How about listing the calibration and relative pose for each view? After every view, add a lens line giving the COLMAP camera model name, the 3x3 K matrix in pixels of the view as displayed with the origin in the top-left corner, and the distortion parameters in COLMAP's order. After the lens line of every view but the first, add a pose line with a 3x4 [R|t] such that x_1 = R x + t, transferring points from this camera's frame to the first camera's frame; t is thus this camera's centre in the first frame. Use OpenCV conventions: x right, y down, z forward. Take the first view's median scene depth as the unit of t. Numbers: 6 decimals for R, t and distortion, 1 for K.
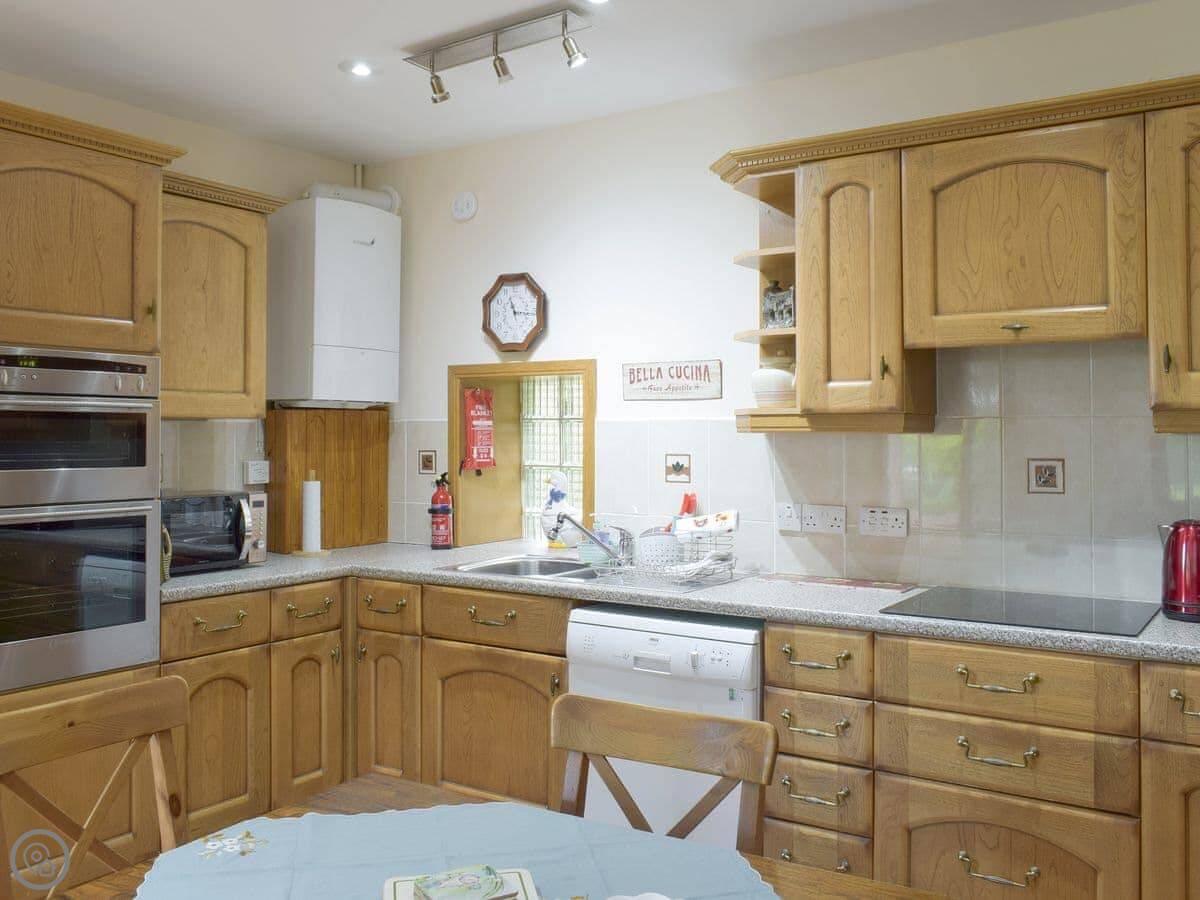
lens RADIAL K [[1089.9, 0, 598.8], [0, 1089.9, 408.1], [0, 0, 1]] dist [-0.011039, -0.010486]
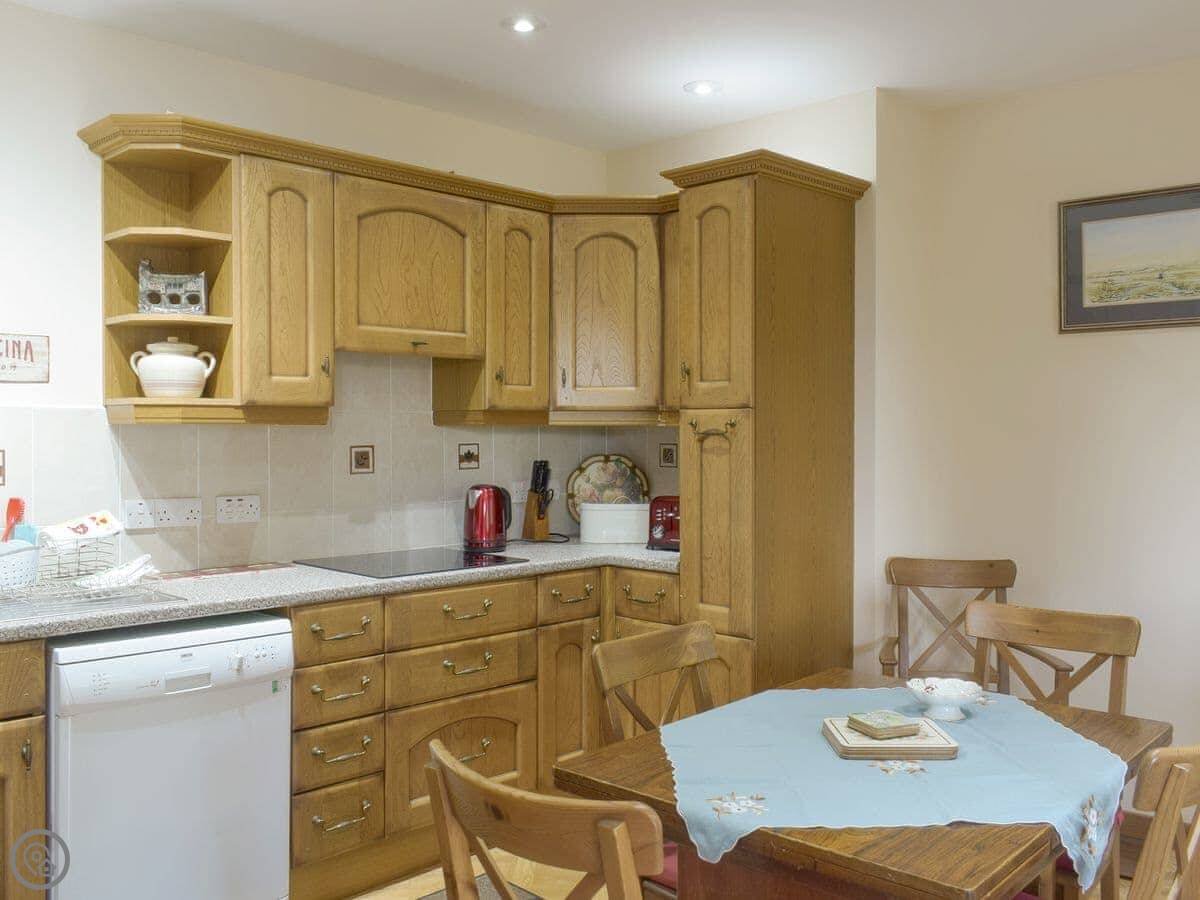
lens RADIAL K [[1089.5, 0, 600.0], [0, 1089.5, 450.0], [0, 0, 1]] dist [0.010156, 0.004014]
pose [[0.171969, -0.019711, 0.984905, -0.800055], [-0.025641, 0.999371, 0.024478, 0.014228], [-0.984769, -0.029464, 0.171356, 0.537240]]
